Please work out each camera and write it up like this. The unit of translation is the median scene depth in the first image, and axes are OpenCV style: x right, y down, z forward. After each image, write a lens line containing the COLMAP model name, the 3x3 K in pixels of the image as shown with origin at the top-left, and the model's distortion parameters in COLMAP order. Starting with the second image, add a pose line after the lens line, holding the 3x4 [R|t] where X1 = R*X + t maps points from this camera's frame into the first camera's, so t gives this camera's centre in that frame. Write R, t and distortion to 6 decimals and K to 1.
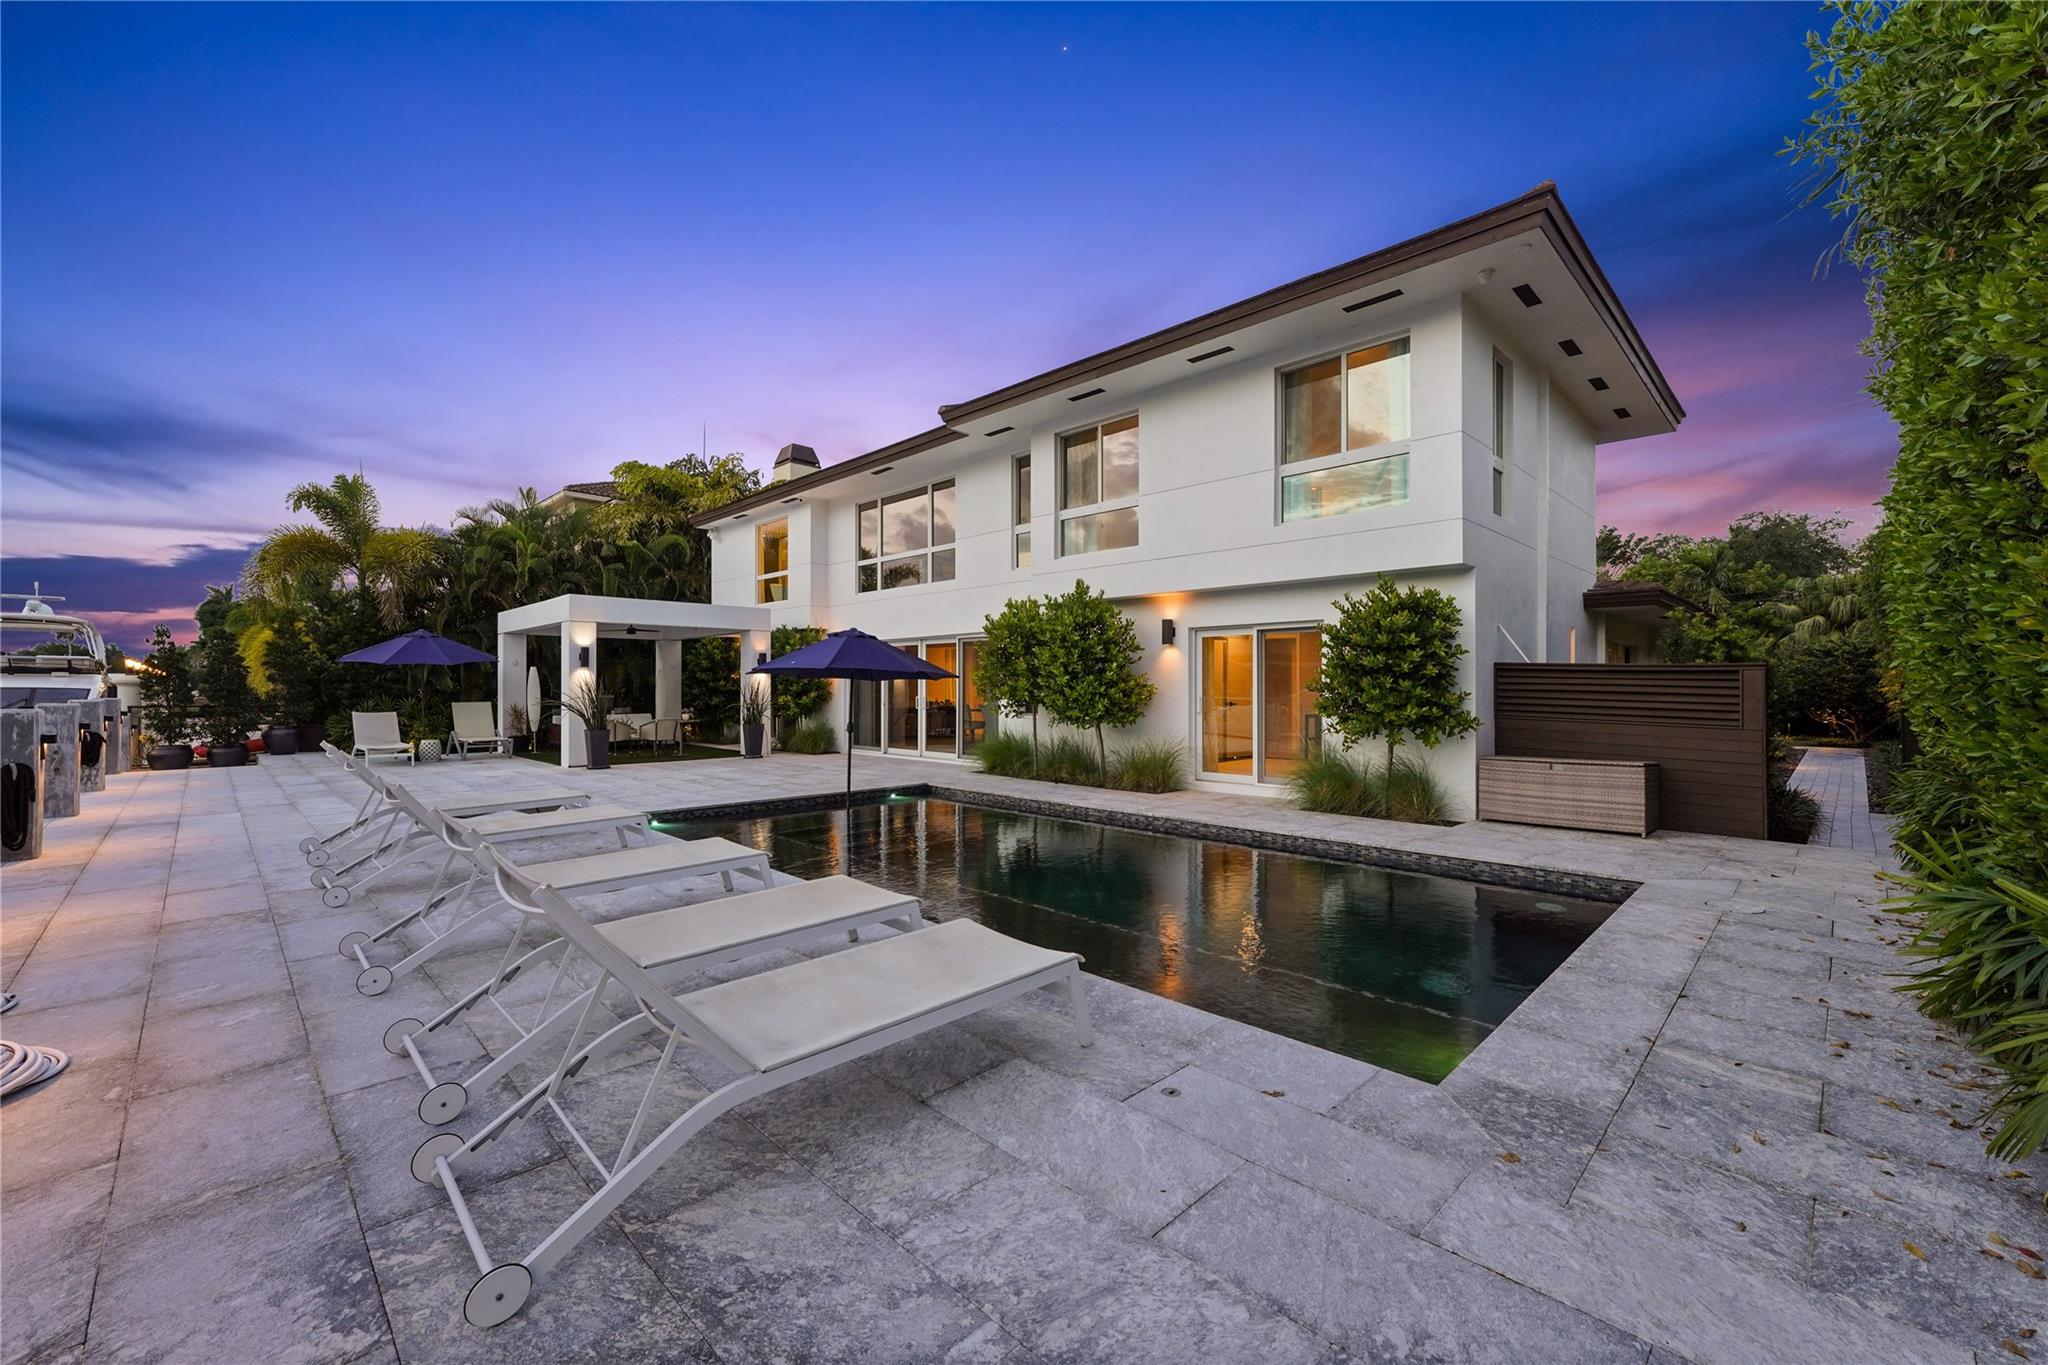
lens RADIAL K [[818.9, 0, 1024.0], [0, 818.9, 682.5], [0, 0, 1]] dist [-0.000015, -0.000011]
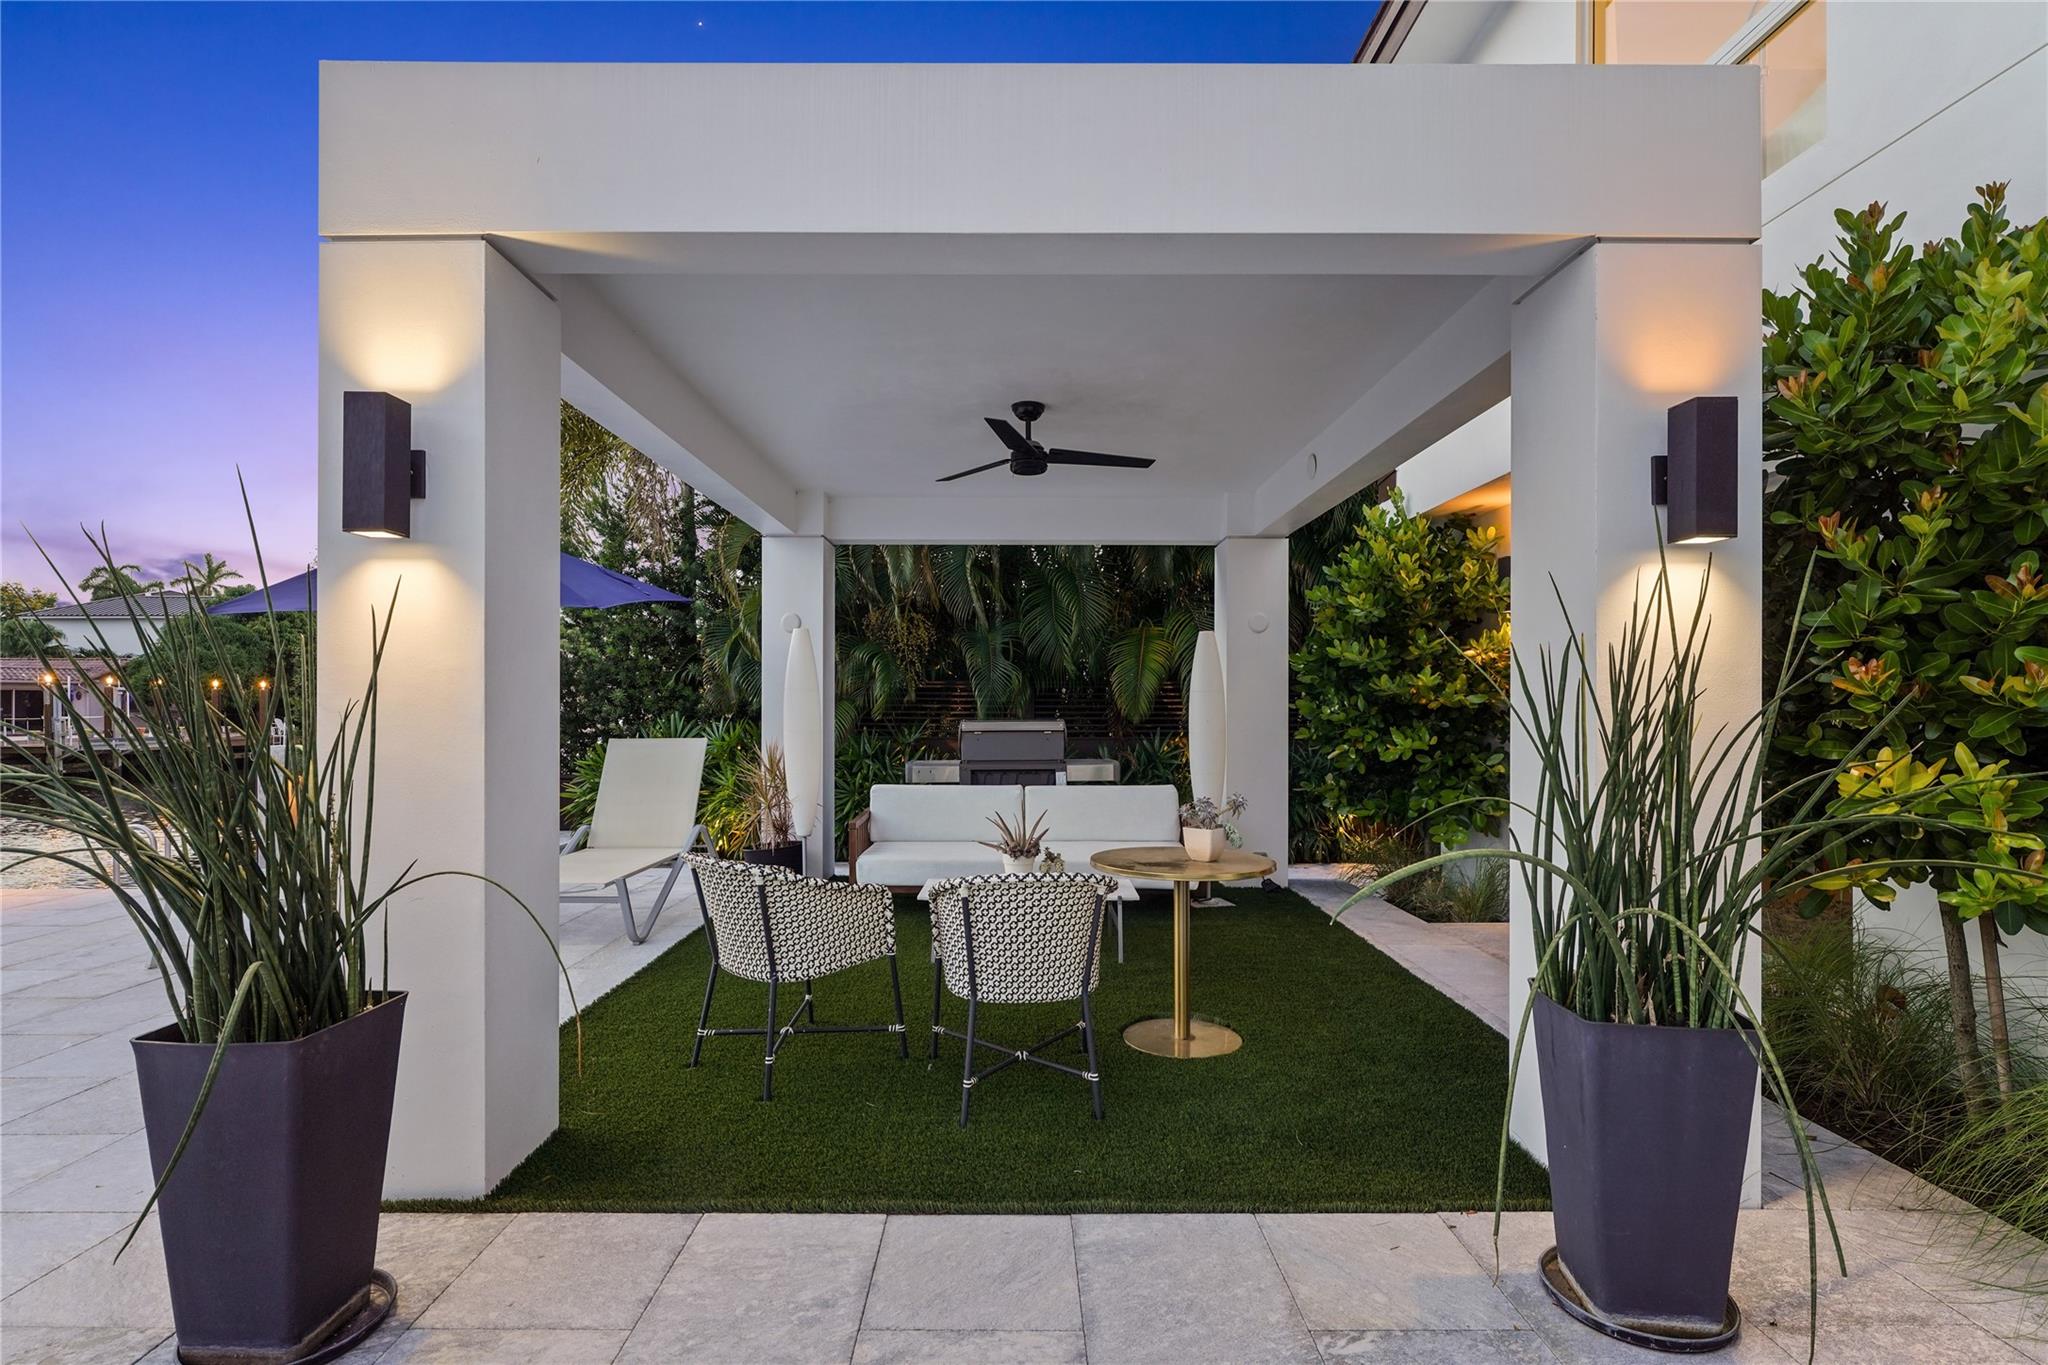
lens RADIAL K [[963.9, 0, 1020.9], [0, 963.9, 704.8], [0, 0, 1]] dist [0.000661, 0.000125]
pose [[0.707910, 0.004226, -0.706290, -0.315645], [-0.001956, 0.999990, 0.004024, 0.010278], [0.706300, -0.001467, 0.707912, 0.893501]]
